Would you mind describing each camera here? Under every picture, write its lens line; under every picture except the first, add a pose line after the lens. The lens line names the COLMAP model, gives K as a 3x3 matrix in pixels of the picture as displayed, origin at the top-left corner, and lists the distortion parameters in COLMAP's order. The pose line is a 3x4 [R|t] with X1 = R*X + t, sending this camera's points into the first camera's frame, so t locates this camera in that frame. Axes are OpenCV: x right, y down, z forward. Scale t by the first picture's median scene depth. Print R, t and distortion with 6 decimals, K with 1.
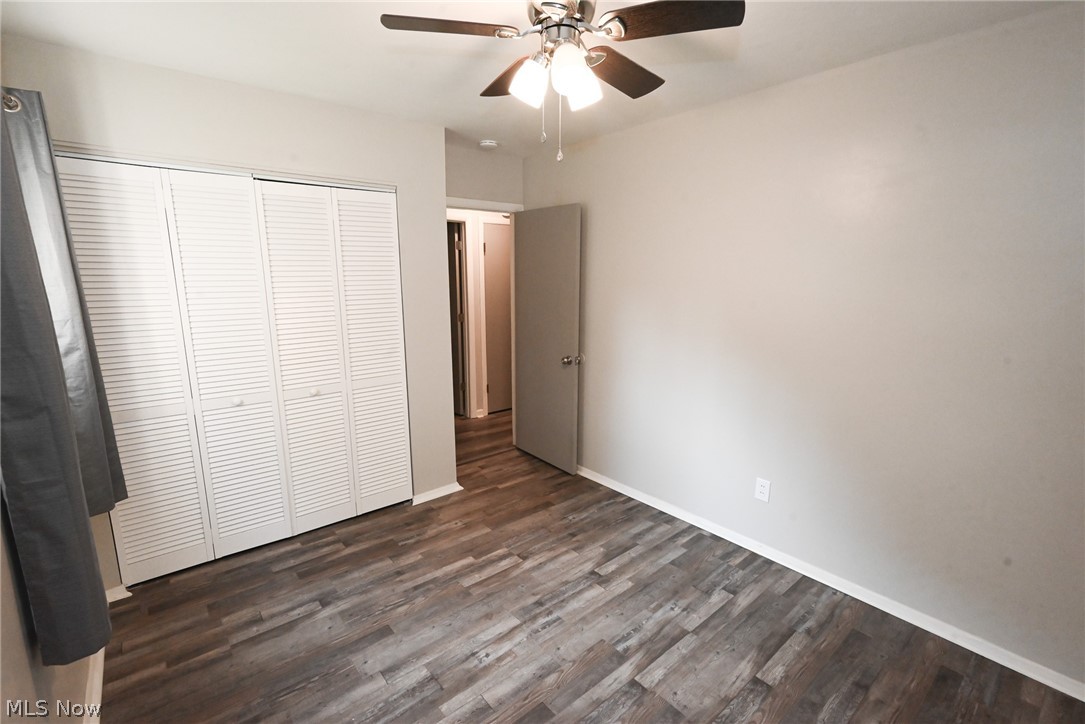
lens RADIAL K [[483.9, 0, 541.9], [0, 483.9, 363.2], [0, 0, 1]] dist [-0.001036, 0.000147]
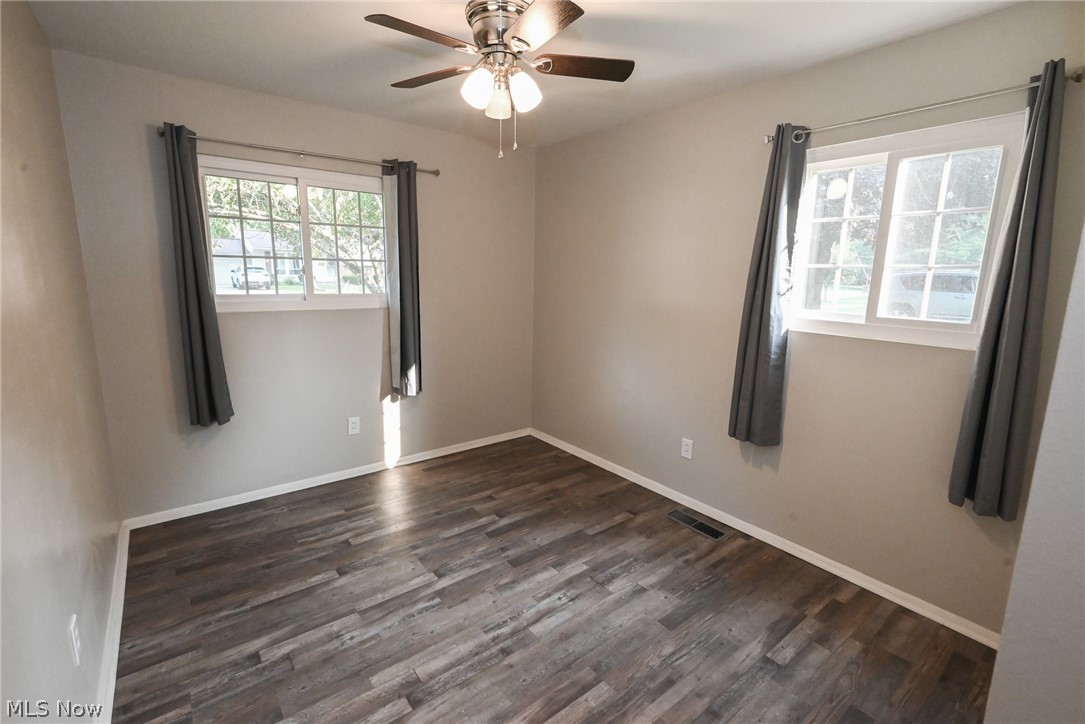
lens RADIAL K [[483.9, 0, 542.7], [0, 483.9, 364.3], [0, 0, 1]] dist [-0.001036, 0.000147]
pose [[-0.999246, -0.026294, 0.028583, -0.086695], [-0.013569, 0.925940, 0.377426, -0.292049], [-0.036390, 0.376753, -0.925599, 1.722942]]
